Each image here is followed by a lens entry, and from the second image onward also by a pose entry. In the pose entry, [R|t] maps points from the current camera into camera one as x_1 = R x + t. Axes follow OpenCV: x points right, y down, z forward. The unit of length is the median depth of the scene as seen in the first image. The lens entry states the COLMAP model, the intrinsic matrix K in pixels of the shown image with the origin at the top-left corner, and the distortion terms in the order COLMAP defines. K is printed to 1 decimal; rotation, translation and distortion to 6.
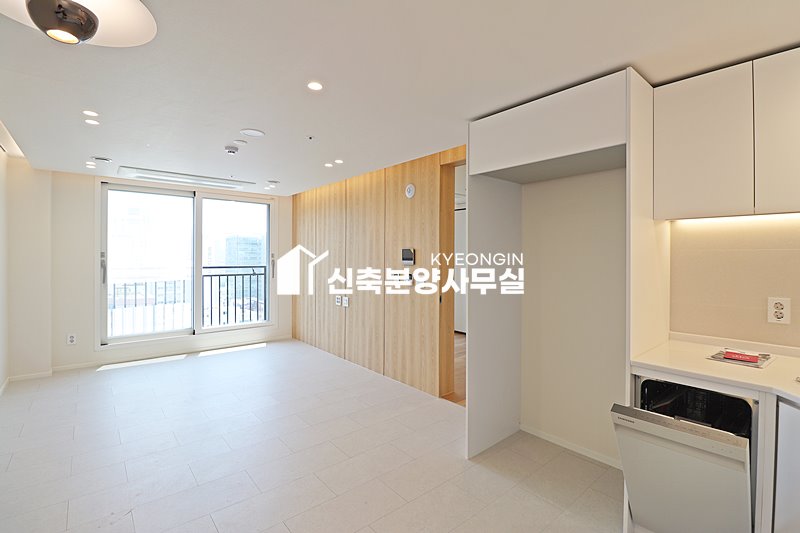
lens RADIAL K [[370.7, 0, 408.0], [0, 370.7, 257.7], [0, 0, 1]] dist [-0.014772, -0.005904]
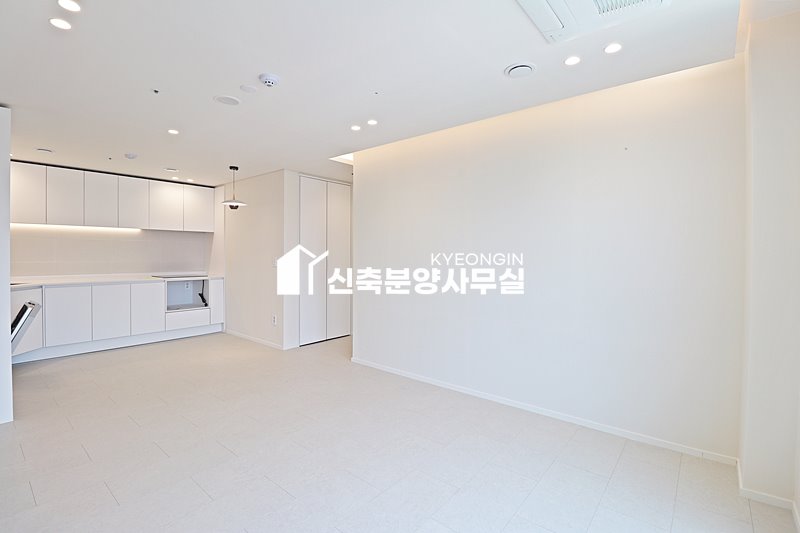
lens RADIAL K [[370.7, 0, 406.6], [0, 370.7, 261.9], [0, 0, 1]] dist [-0.014772, -0.005904]
pose [[-0.986028, -0.009139, -0.166329, -0.446868], [-0.013915, 0.999523, 0.027569, 0.019349], [0.165998, 0.029499, -0.985685, 1.244106]]
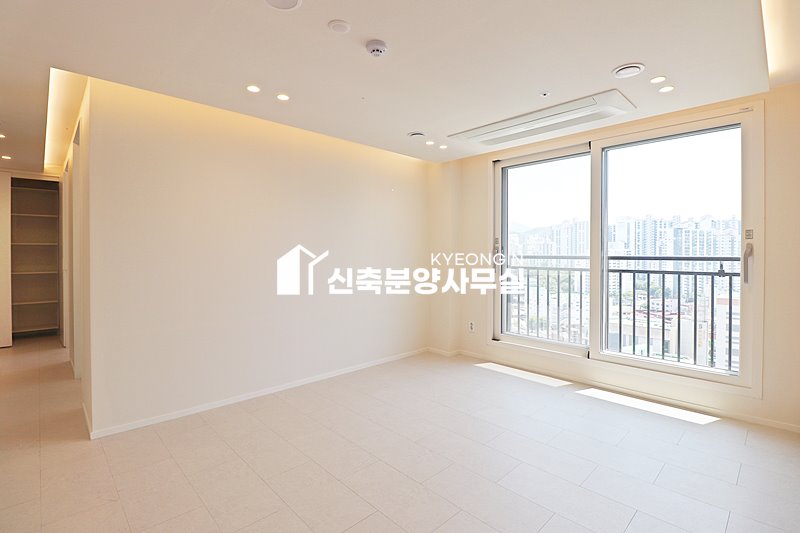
lens RADIAL K [[370.7, 0, 393.7], [0, 370.7, 256.1], [0, 0, 1]] dist [-0.014772, -0.005904]
pose [[0.034049, 0.000422, -0.999420, 0.084400], [-0.004577, 0.999989, 0.000267, 0.030576], [0.999410, 0.004565, 0.034050, 0.727493]]
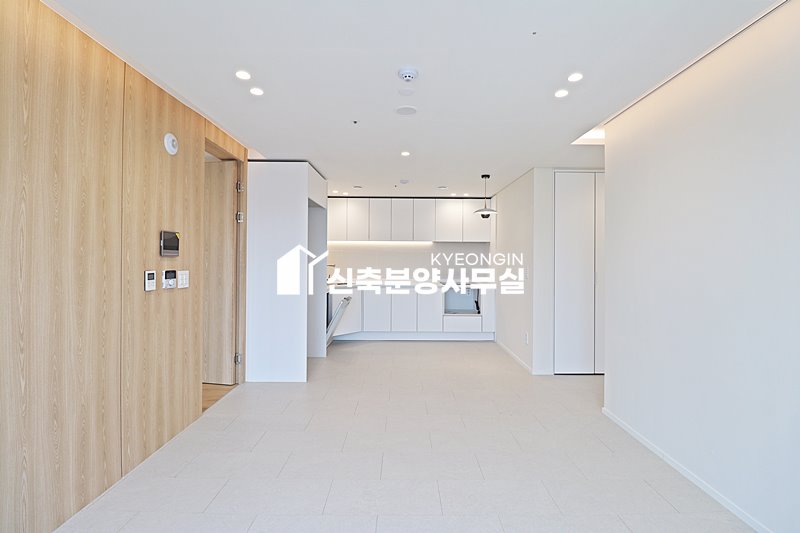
lens RADIAL K [[370.7, 0, 396.7], [0, 370.7, 255.5], [0, 0, 1]] dist [-0.014772, -0.005904]
pose [[-0.744601, -0.002856, 0.667504, -0.636899], [-0.006211, 0.999977, -0.002650, 0.014752], [-0.667481, -0.006119, -0.744601, 1.064250]]
